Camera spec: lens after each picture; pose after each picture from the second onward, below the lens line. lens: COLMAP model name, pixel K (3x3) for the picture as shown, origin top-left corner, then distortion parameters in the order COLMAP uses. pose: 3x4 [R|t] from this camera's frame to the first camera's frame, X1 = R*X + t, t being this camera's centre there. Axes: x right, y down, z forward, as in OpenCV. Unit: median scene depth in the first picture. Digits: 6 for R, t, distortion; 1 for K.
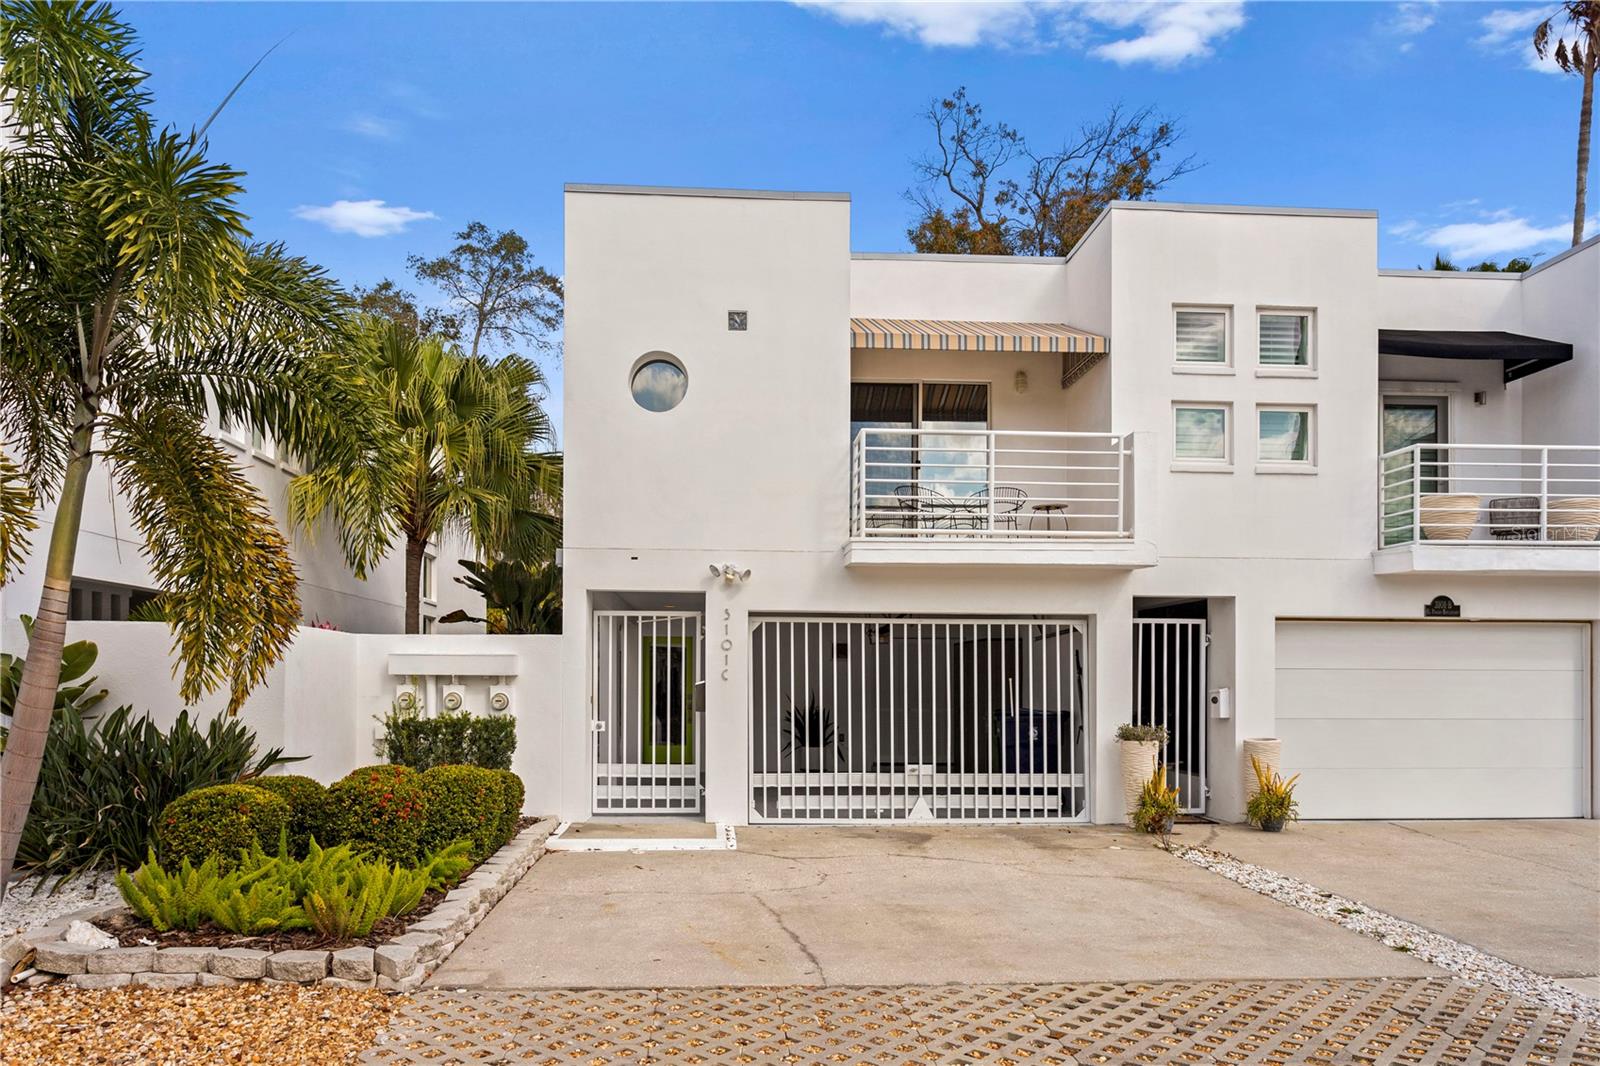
lens RADIAL K [[1152.2, 0, 799.2], [0, 1152.2, 531.9], [0, 0, 1]] dist [-0.012298, -0.005825]
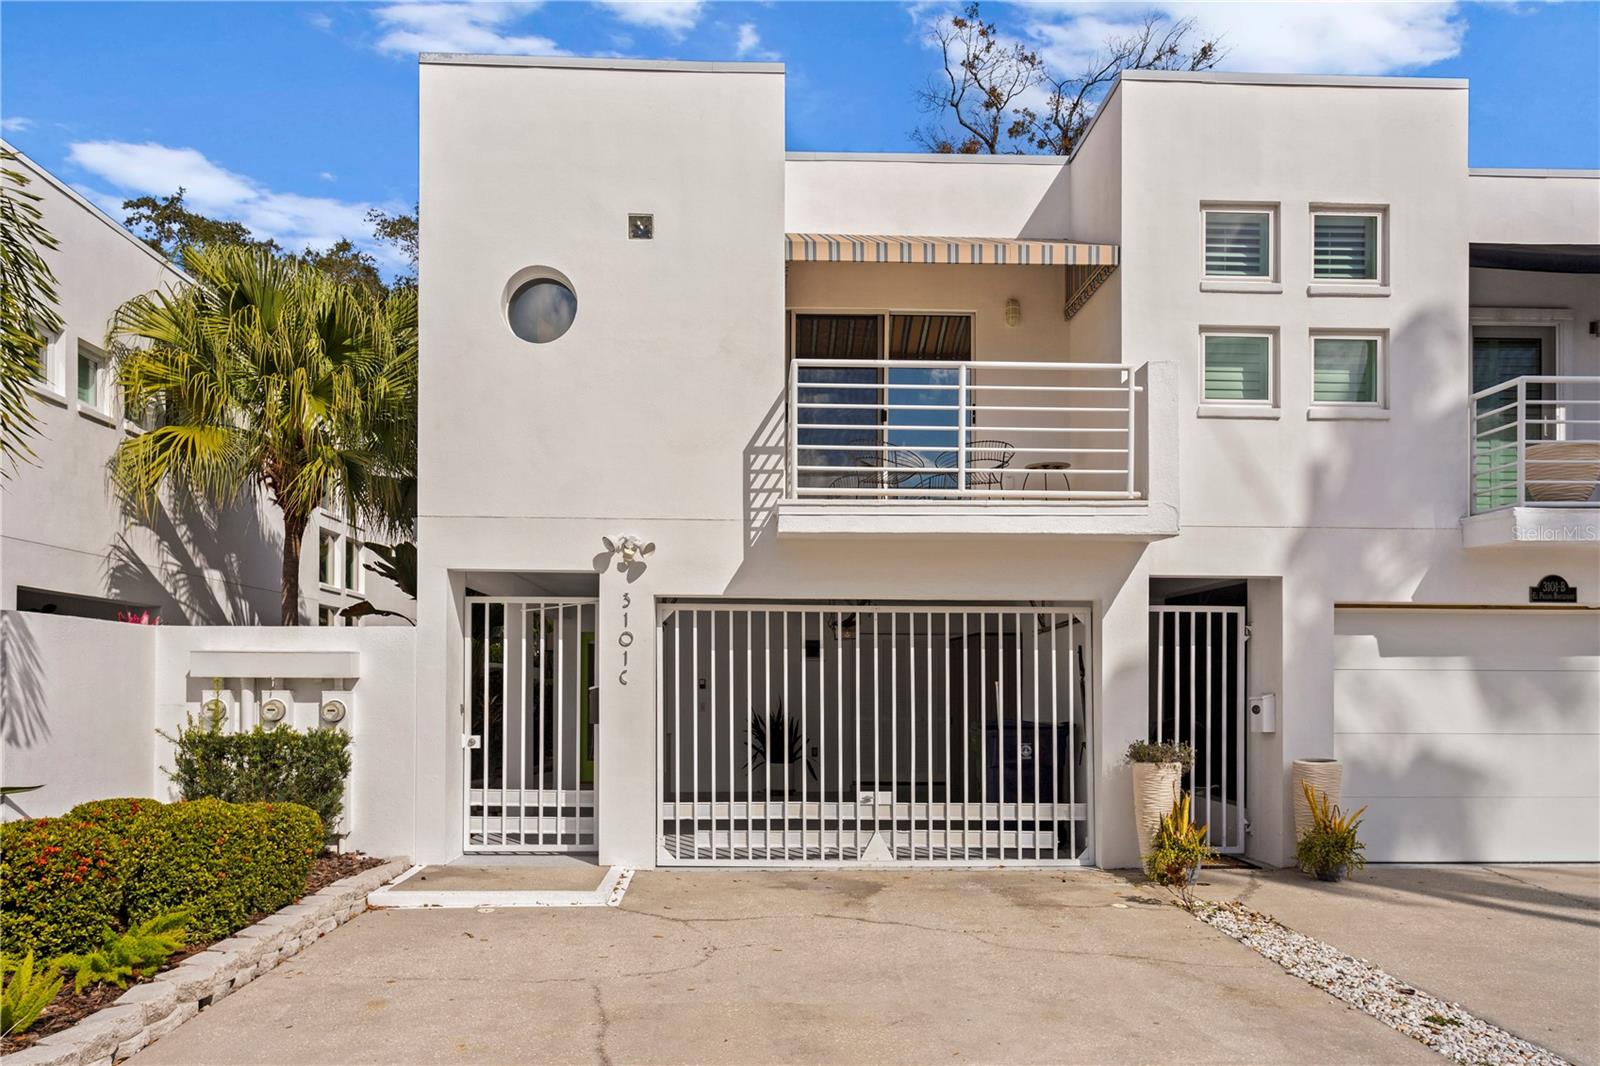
lens RADIAL K [[1208.6, 0, 799.5], [0, 1208.6, 537.3], [0, 0, 1]] dist [-0.006705, -0.000852]
pose [[0.999637, -0.003484, -0.026727, 0.076179], [0.003693, 0.999963, 0.007787, 0.022495], [0.026698, -0.007883, 0.999612, 0.178695]]
